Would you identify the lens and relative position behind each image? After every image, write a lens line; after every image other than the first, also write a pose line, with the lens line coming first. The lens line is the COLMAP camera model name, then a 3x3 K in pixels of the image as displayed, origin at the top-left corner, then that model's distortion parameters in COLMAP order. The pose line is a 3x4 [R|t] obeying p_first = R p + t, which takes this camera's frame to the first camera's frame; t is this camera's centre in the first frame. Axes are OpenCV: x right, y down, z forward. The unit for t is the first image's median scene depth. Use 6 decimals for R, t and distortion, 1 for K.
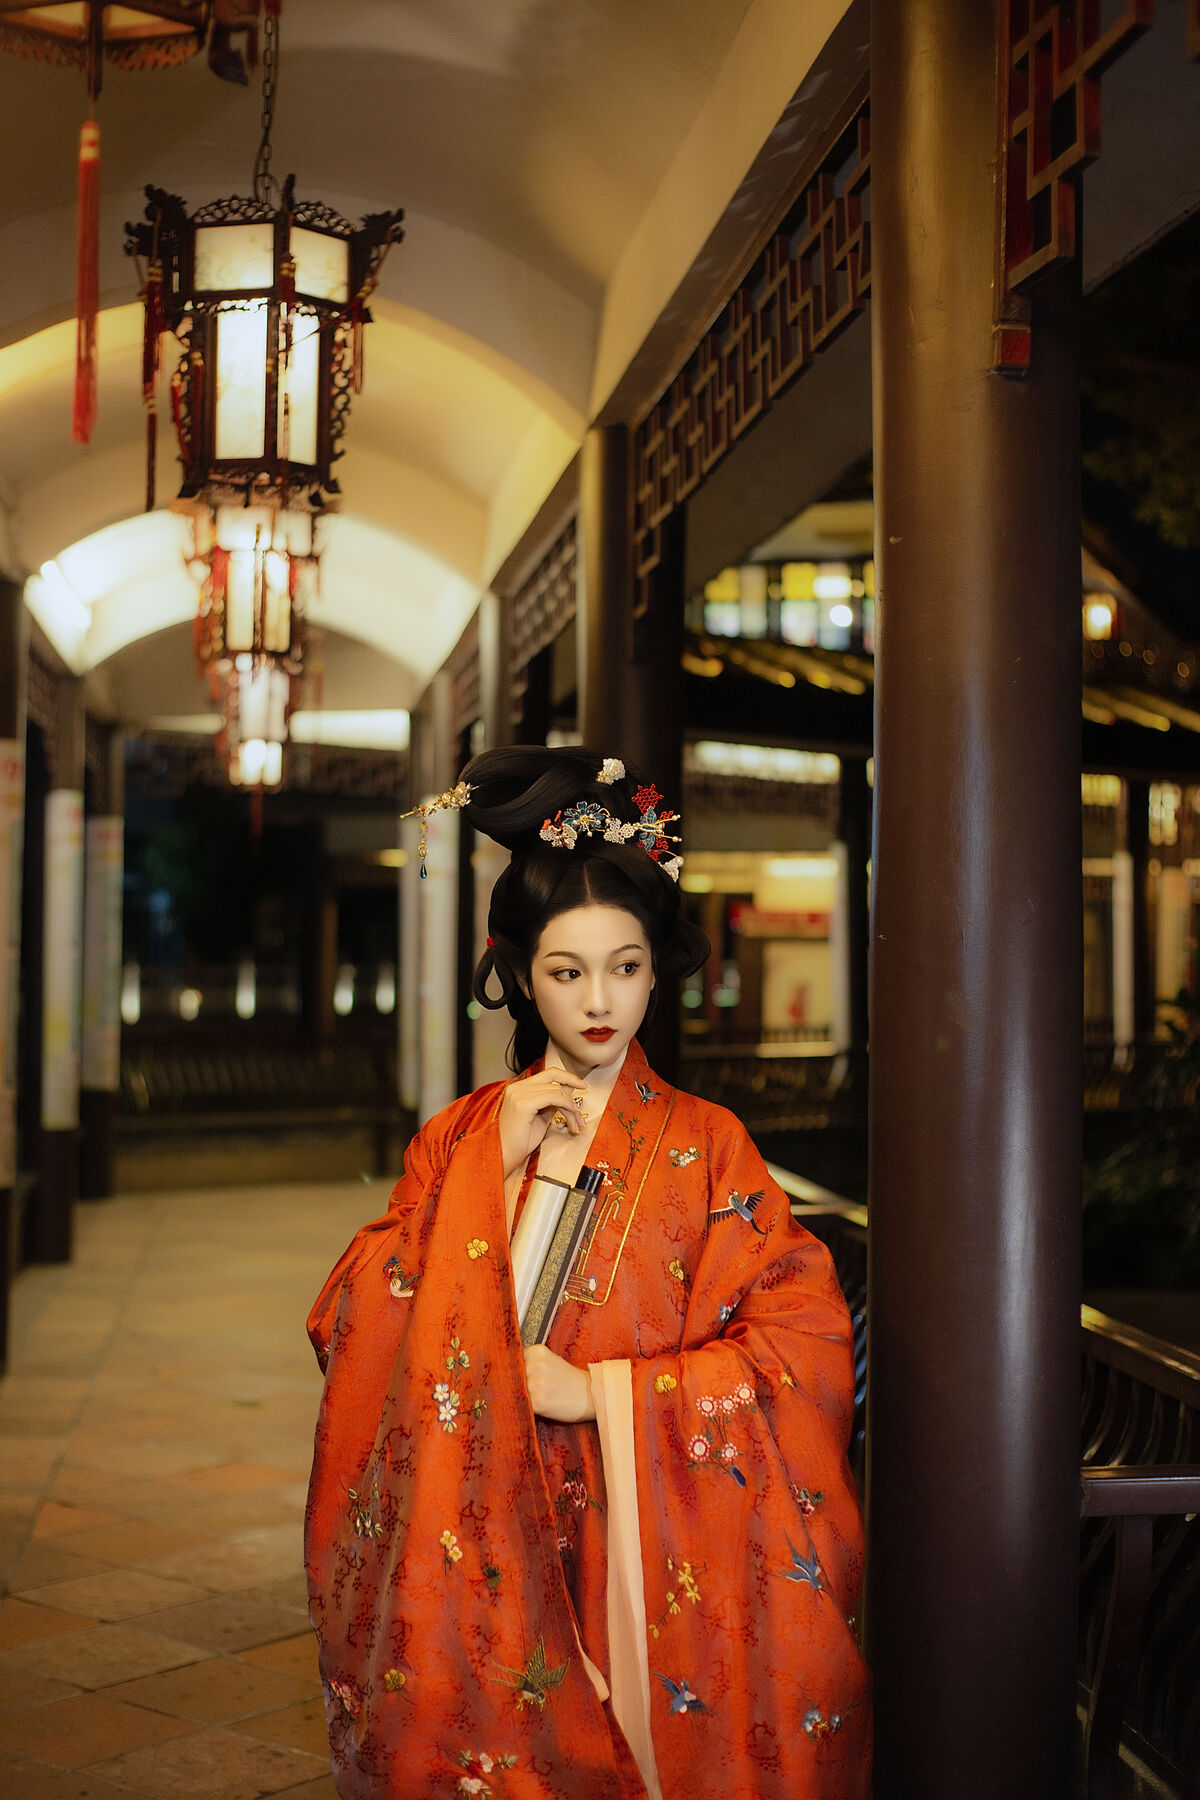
lens RADIAL K [[2549.1, 0, 609.3], [0, 2549.1, 903.8], [0, 0, 1]] dist [-0.049585, -0.117896]
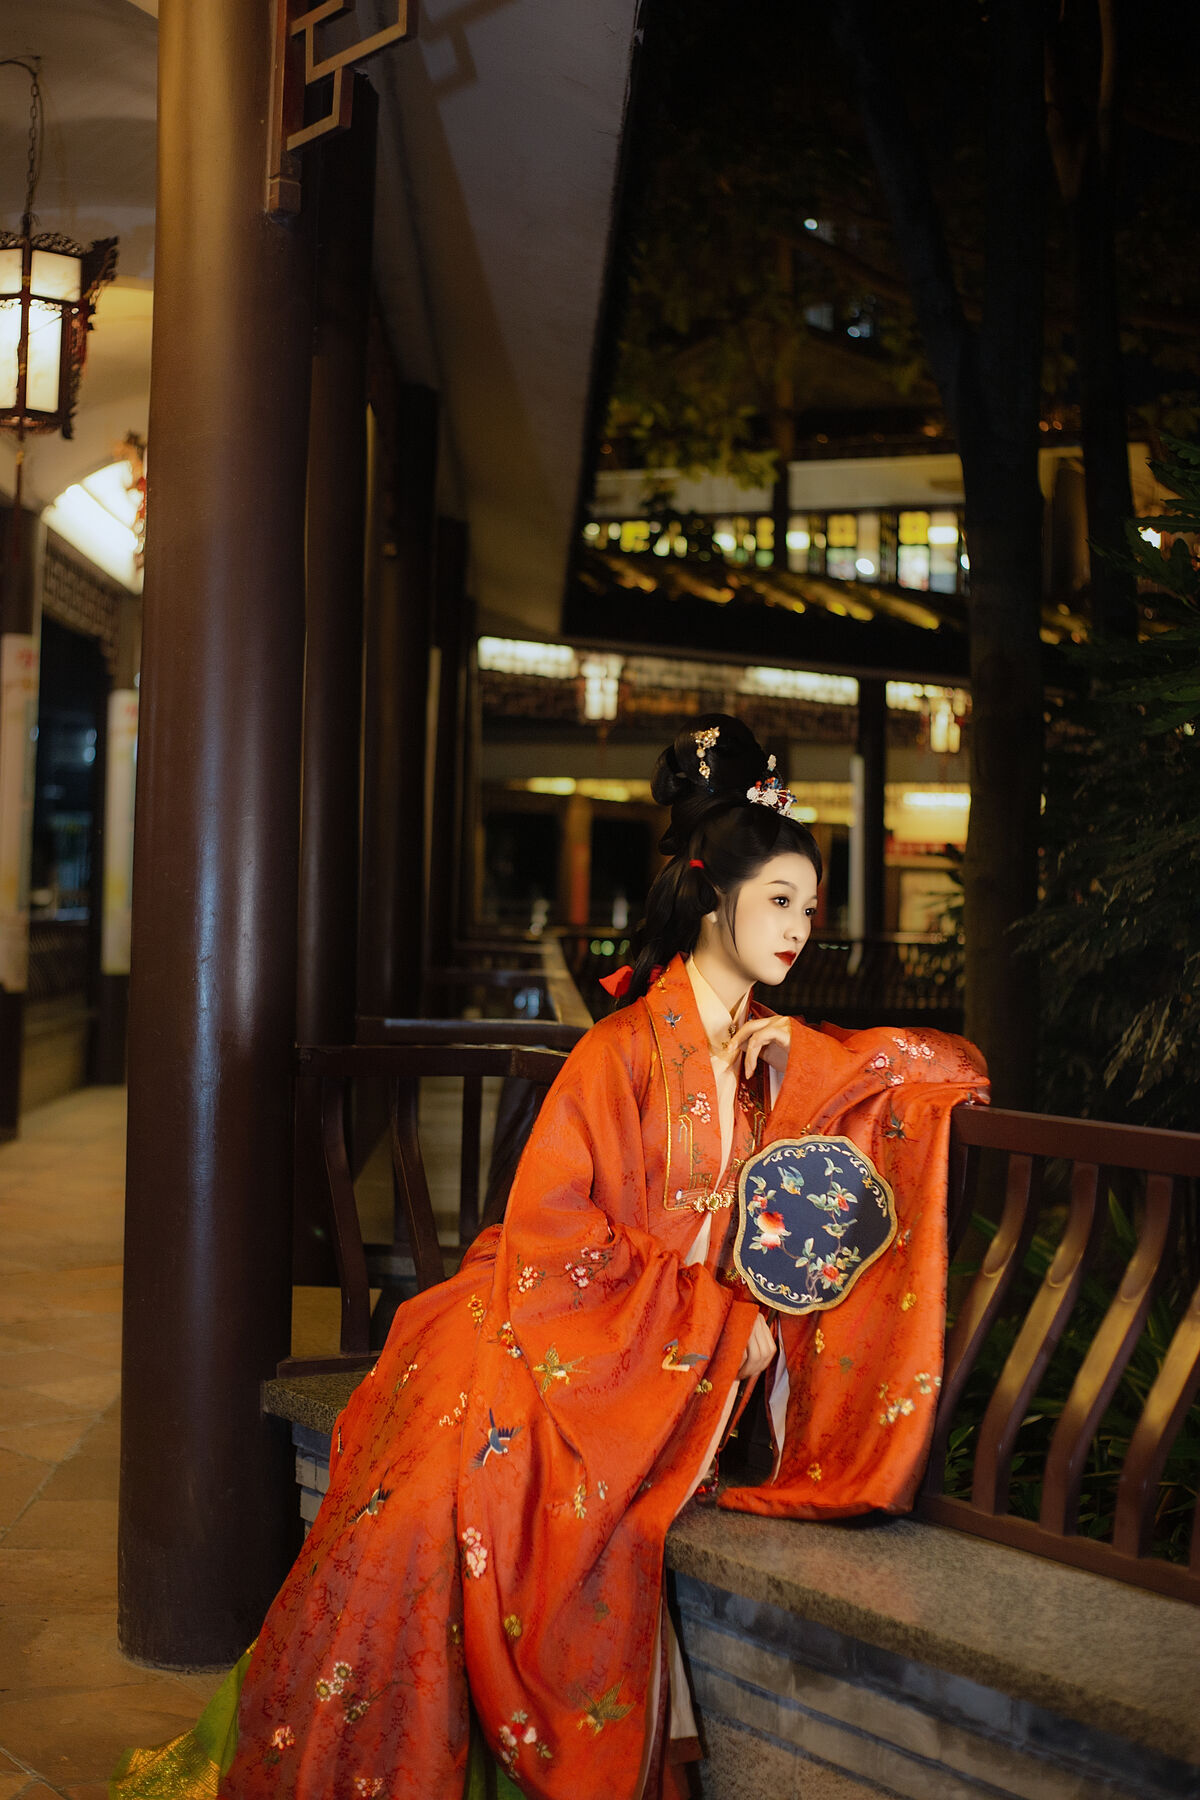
lens RADIAL K [[2549.0, 0, 600.0], [0, 2549.0, 900.0], [0, 0, 1]] dist [-0.062859, -0.050095]
pose [[0.994082, 0.017168, -0.107267, 0.213956], [-0.015523, 0.999749, 0.016152, 0.048562], [0.107517, -0.014391, 0.994099, -0.255131]]
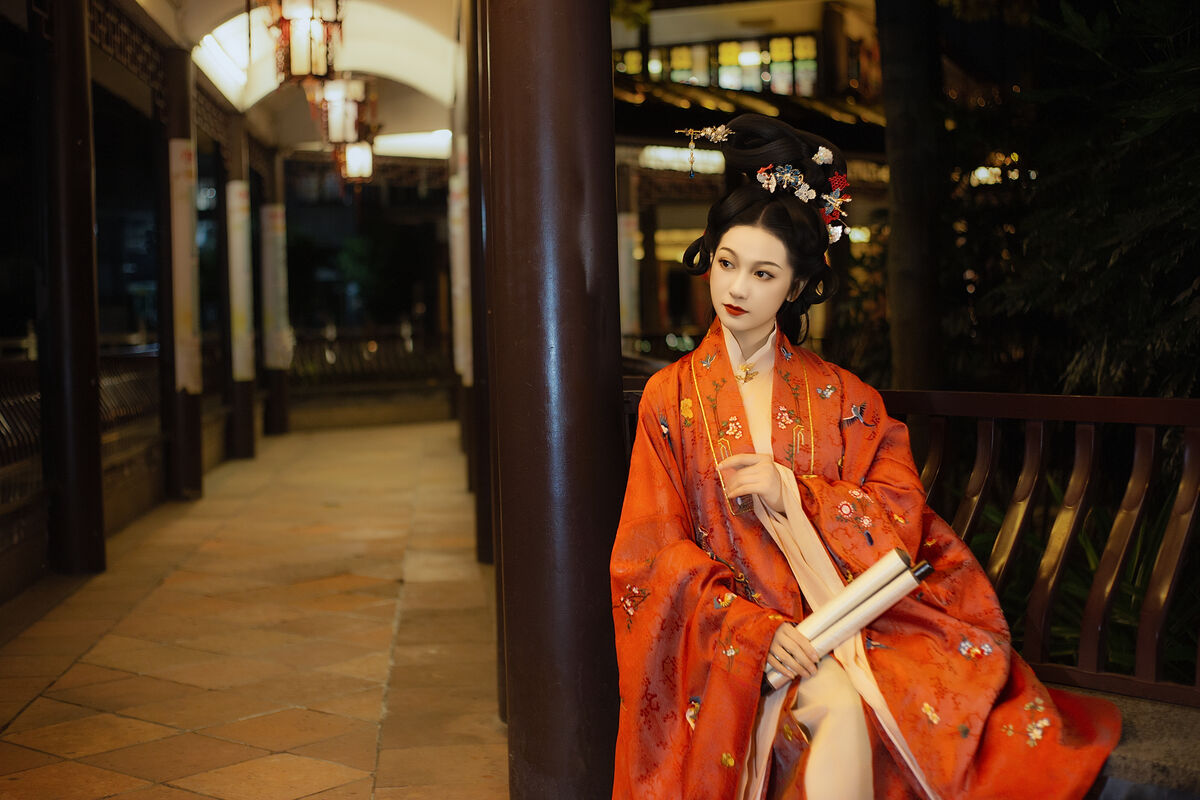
lens RADIAL K [[1698.6, 0, 600.0], [0, 1698.6, 400.0], [0, 0, 1]] dist [-0.081054, -0.024508]
pose [[0.998537, -0.035089, -0.041130, 0.107934], [0.037626, 0.997328, 0.062619, 0.062132], [0.038822, -0.064075, 0.997190, -0.196336]]
